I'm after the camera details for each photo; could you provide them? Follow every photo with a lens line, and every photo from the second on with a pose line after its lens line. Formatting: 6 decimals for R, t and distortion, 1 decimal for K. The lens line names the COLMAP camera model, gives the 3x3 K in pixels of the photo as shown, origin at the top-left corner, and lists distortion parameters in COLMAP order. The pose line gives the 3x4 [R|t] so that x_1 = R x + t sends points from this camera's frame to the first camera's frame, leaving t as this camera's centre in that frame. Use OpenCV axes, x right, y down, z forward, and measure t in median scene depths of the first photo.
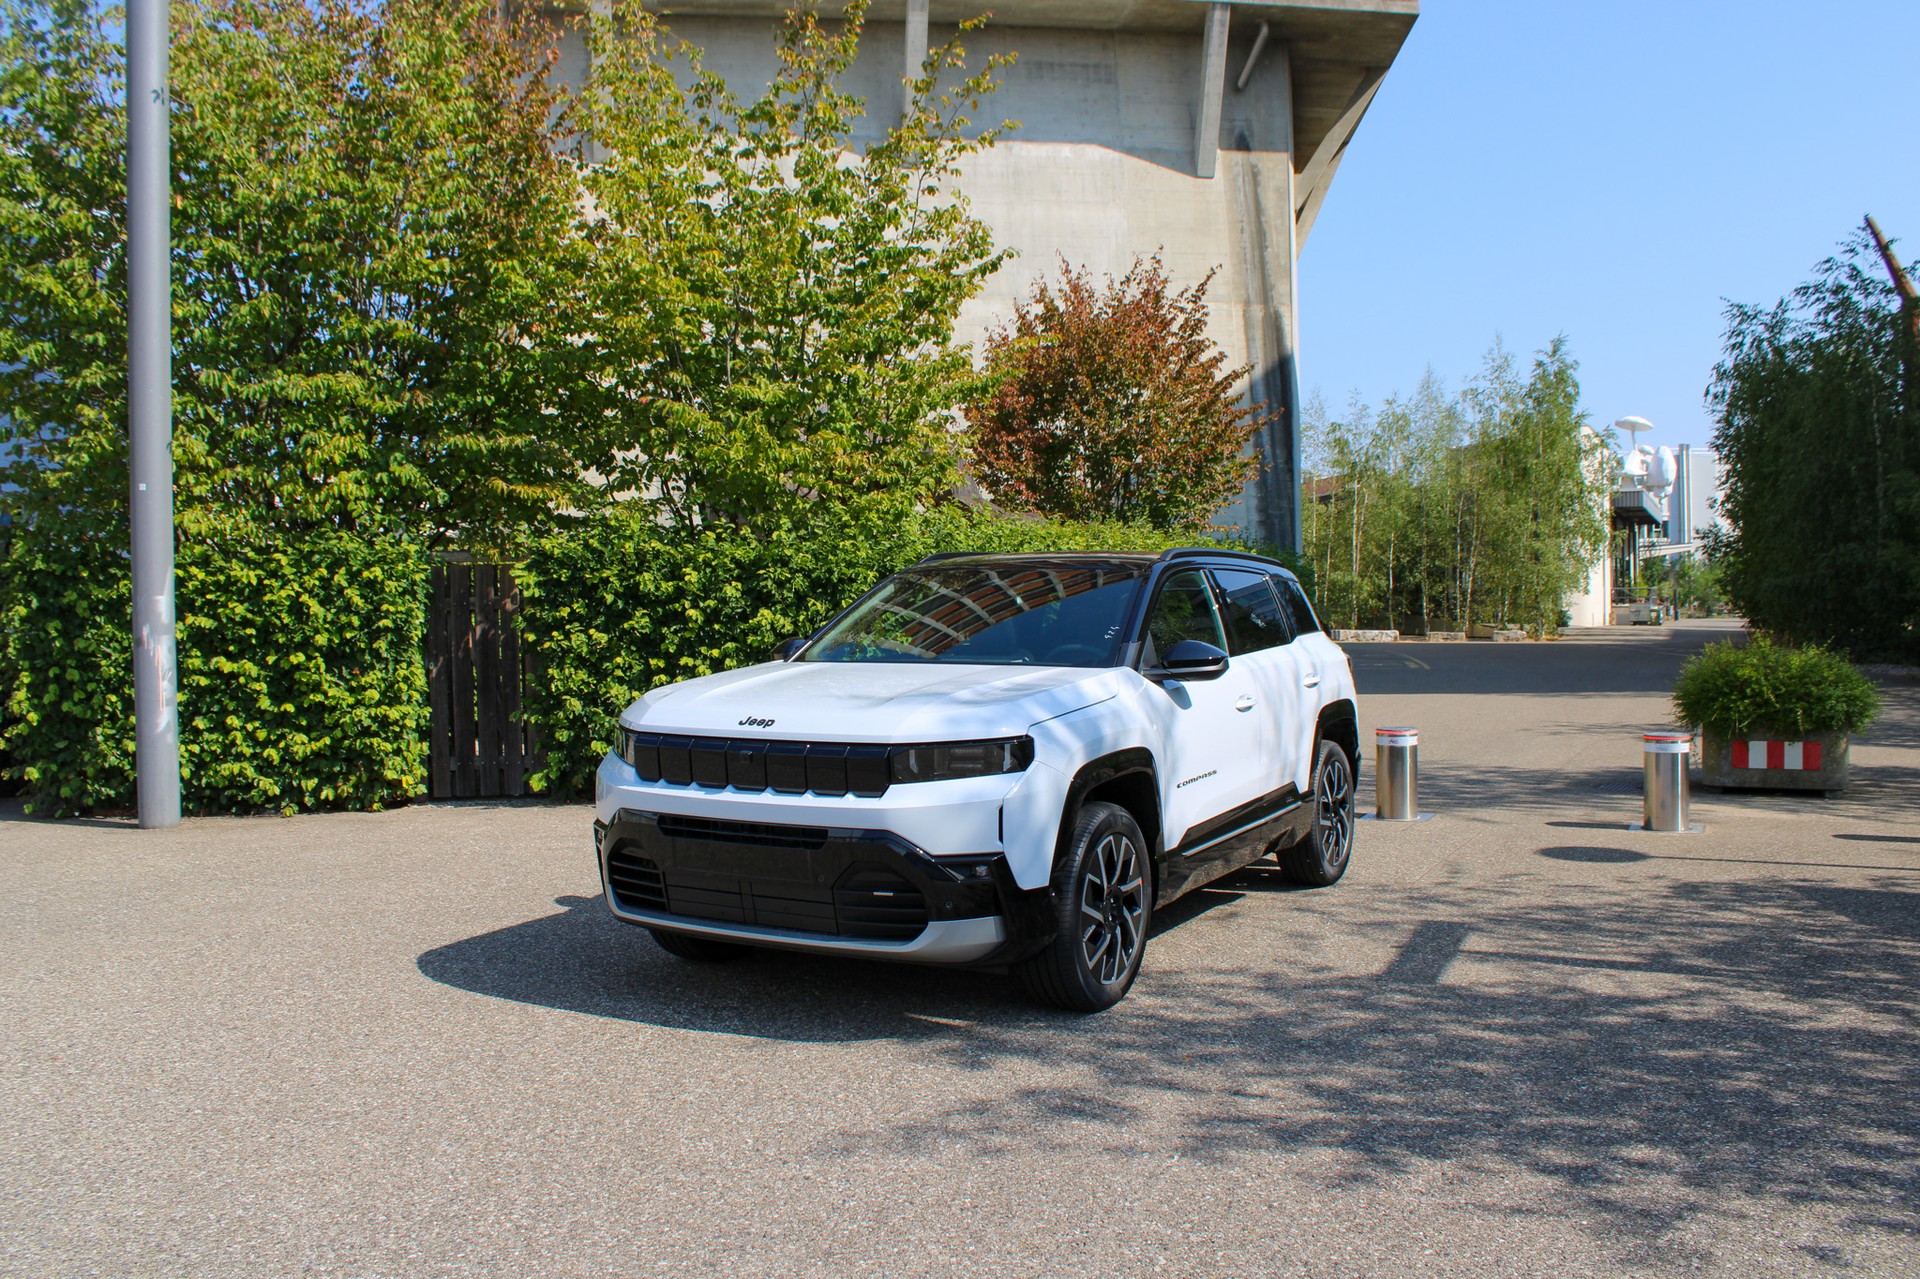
lens RADIAL K [[1763.1, 0, 930.2], [0, 1763.1, 607.9], [0, 0, 1]] dist [-0.126958, 0.054129]
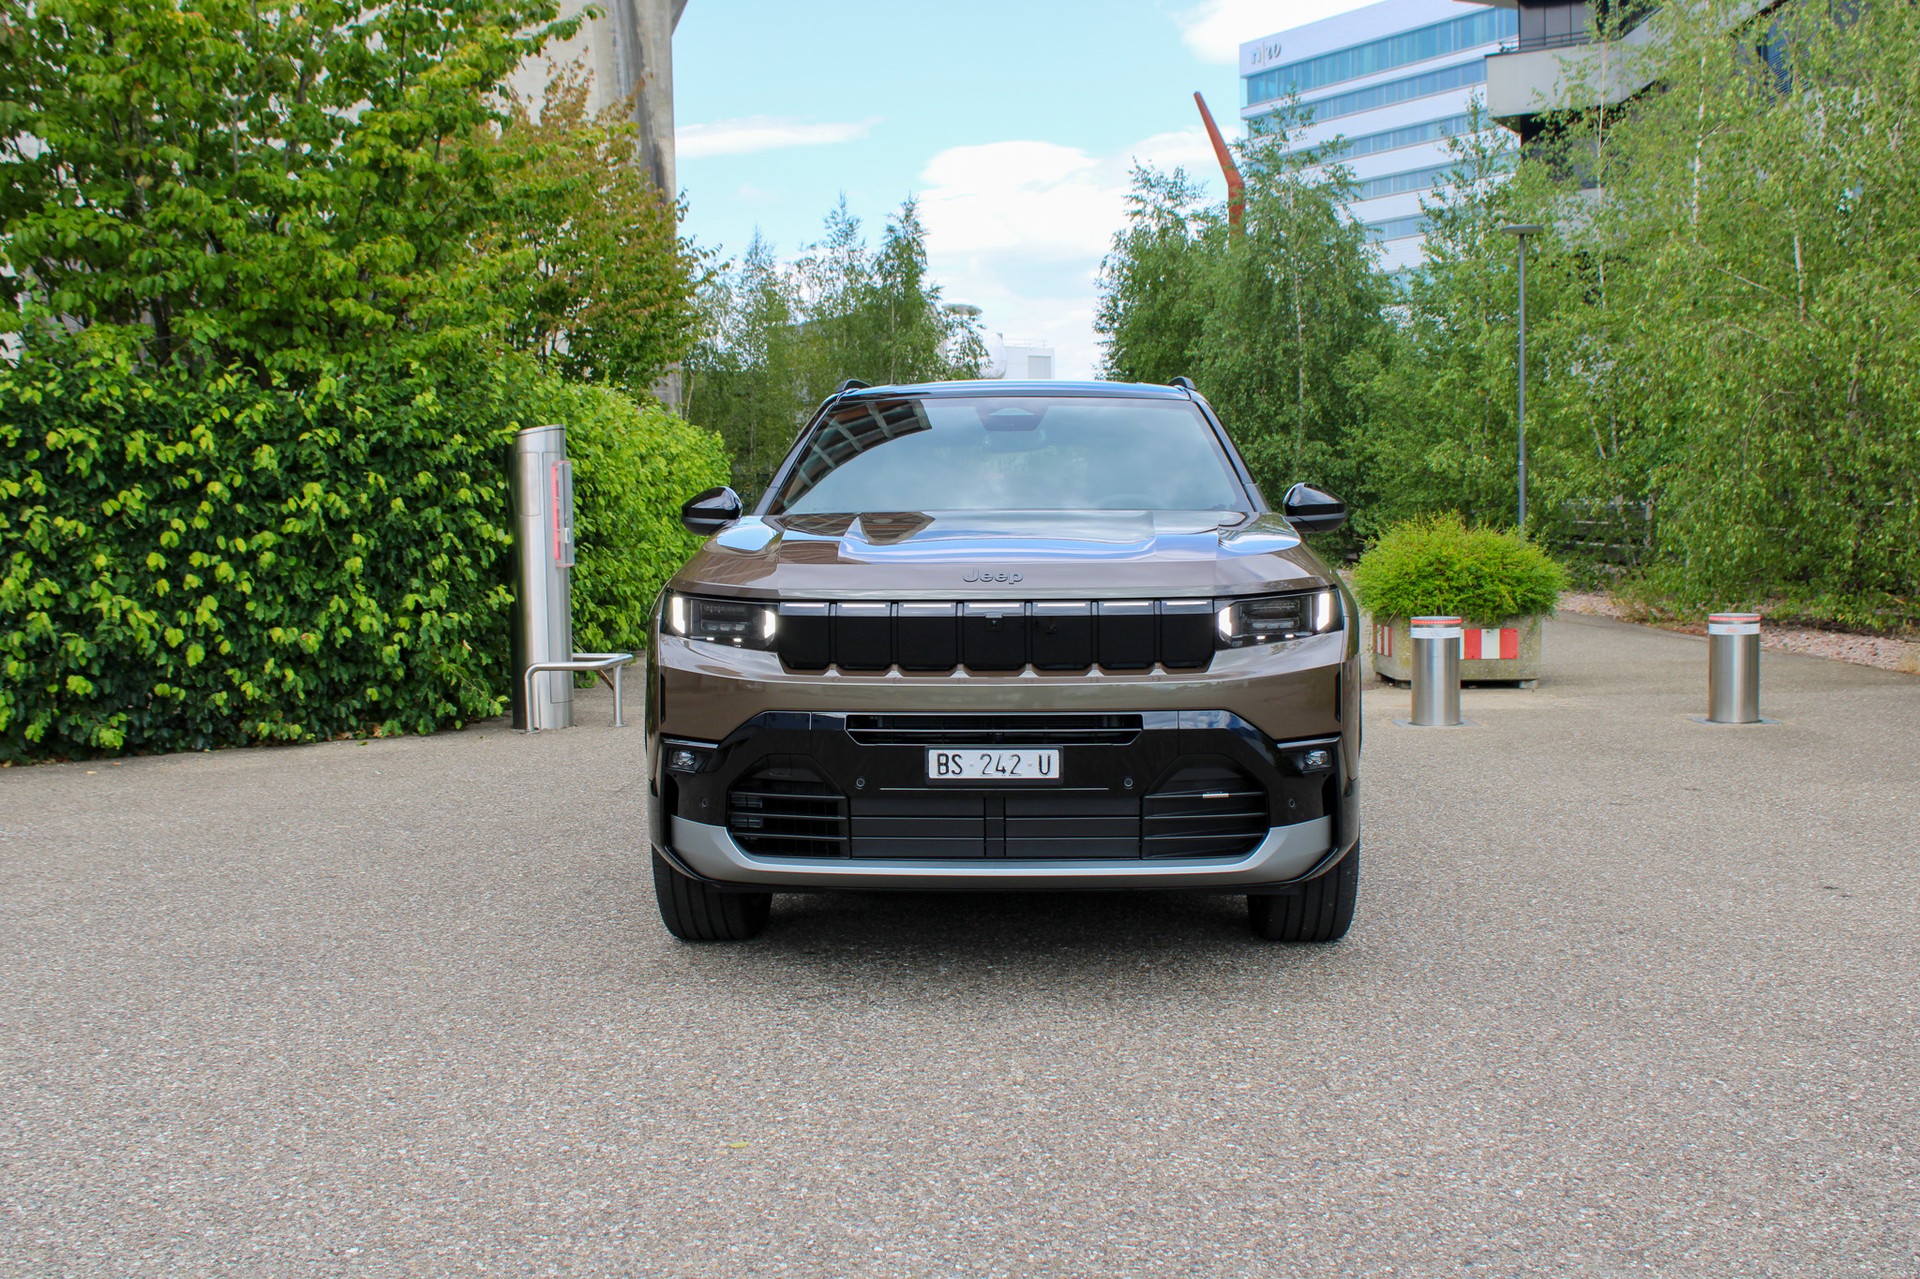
lens RADIAL K [[2104.6, 0, 942.3], [0, 2104.6, 642.6], [0, 0, 1]] dist [-0.057085, 0.000000]
pose [[0.907096, -0.031701, 0.419728, -0.223204], [0.009386, 0.998435, 0.055125, 0.020927], [-0.420819, -0.046065, 0.905974, 0.113207]]
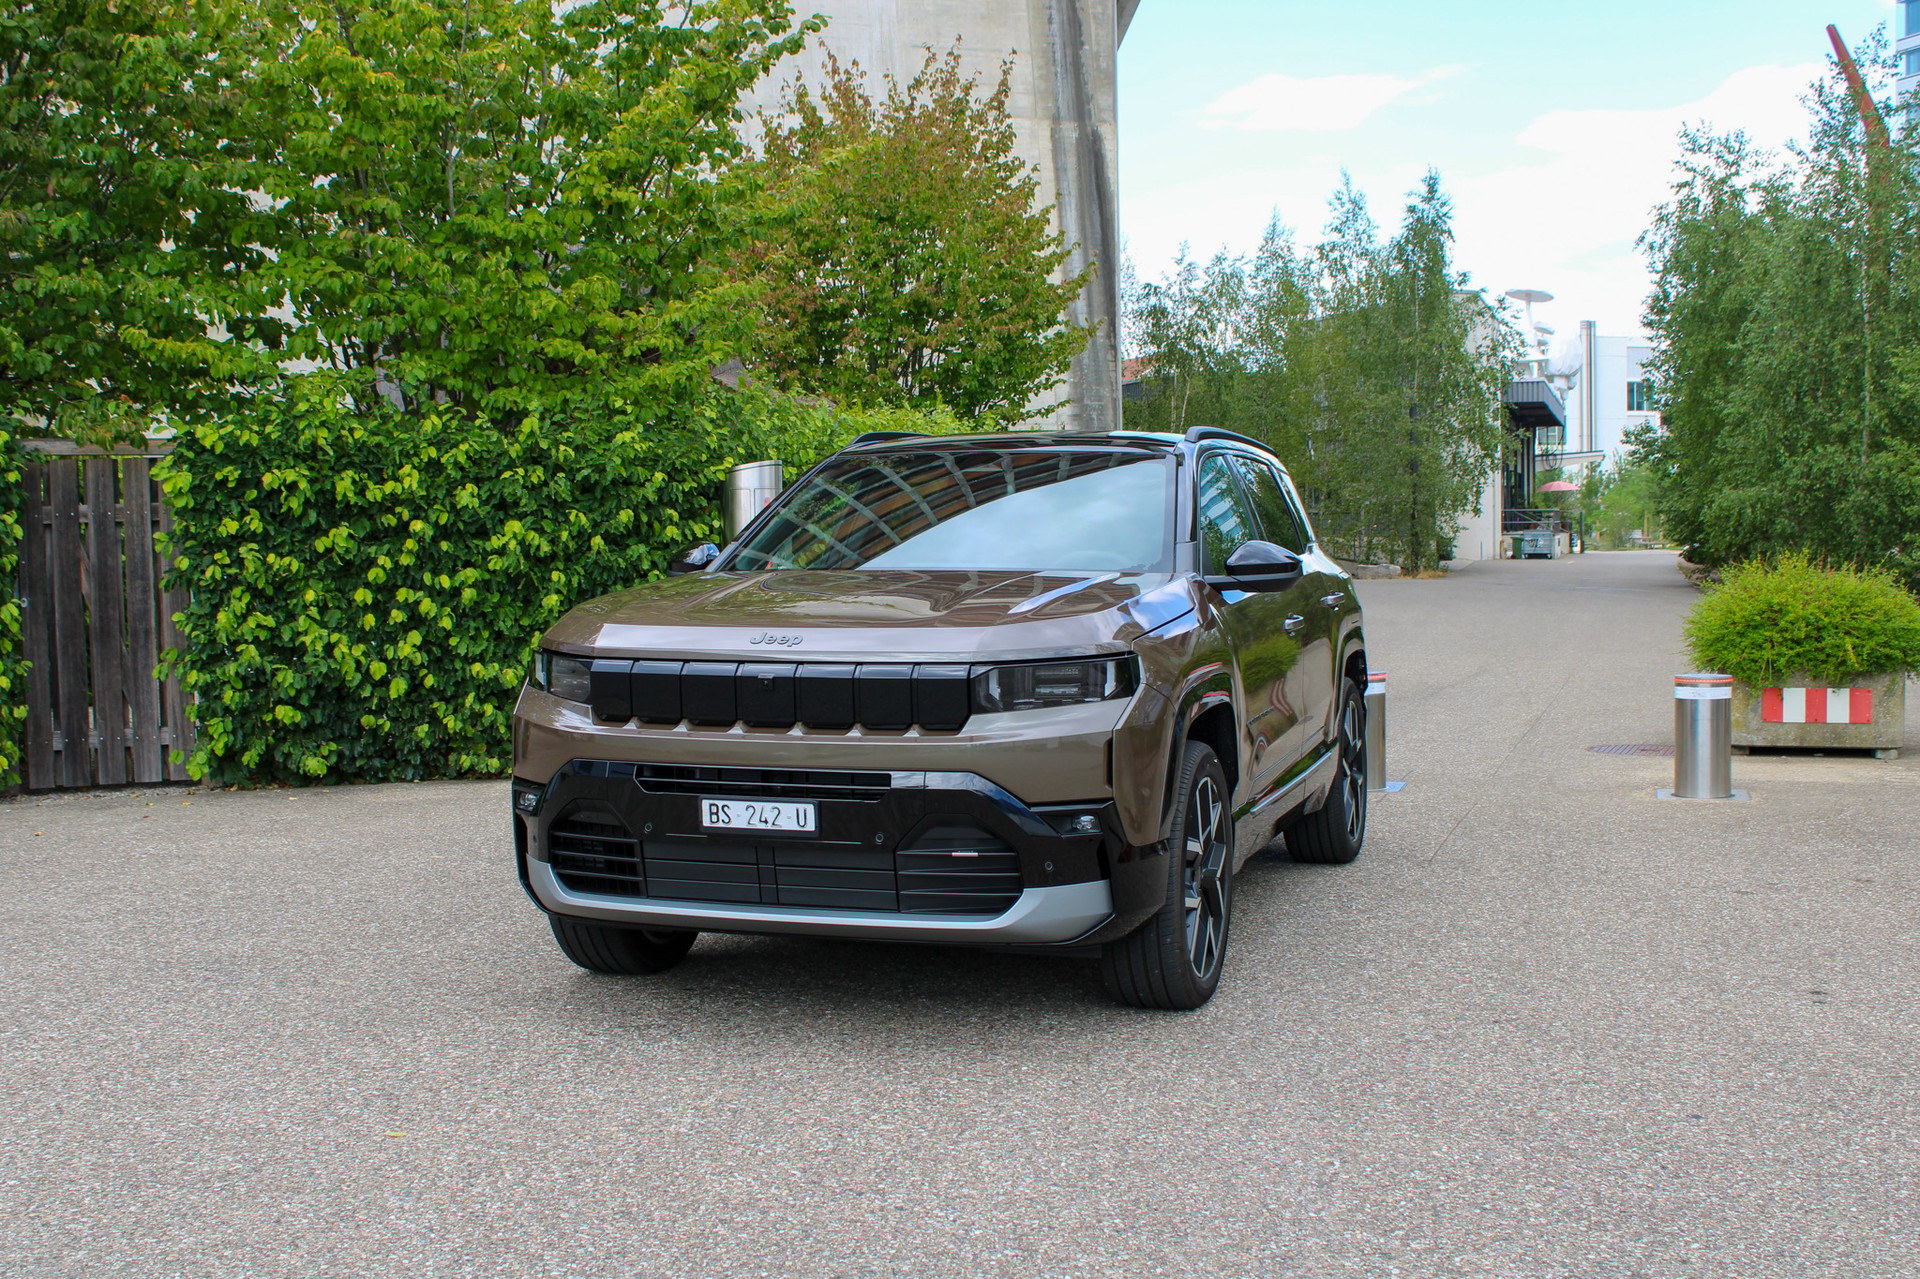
lens RADIAL K [[2430.7, 0, 927.7], [0, 2430.7, 671.3], [0, 0, 1]] dist [-0.055123, 0.000000]
pose [[0.986939, -0.011996, 0.160646, -0.087330], [0.003618, 0.998623, 0.052344, 0.010674], [-0.161052, -0.051079, 0.985623, -0.026717]]
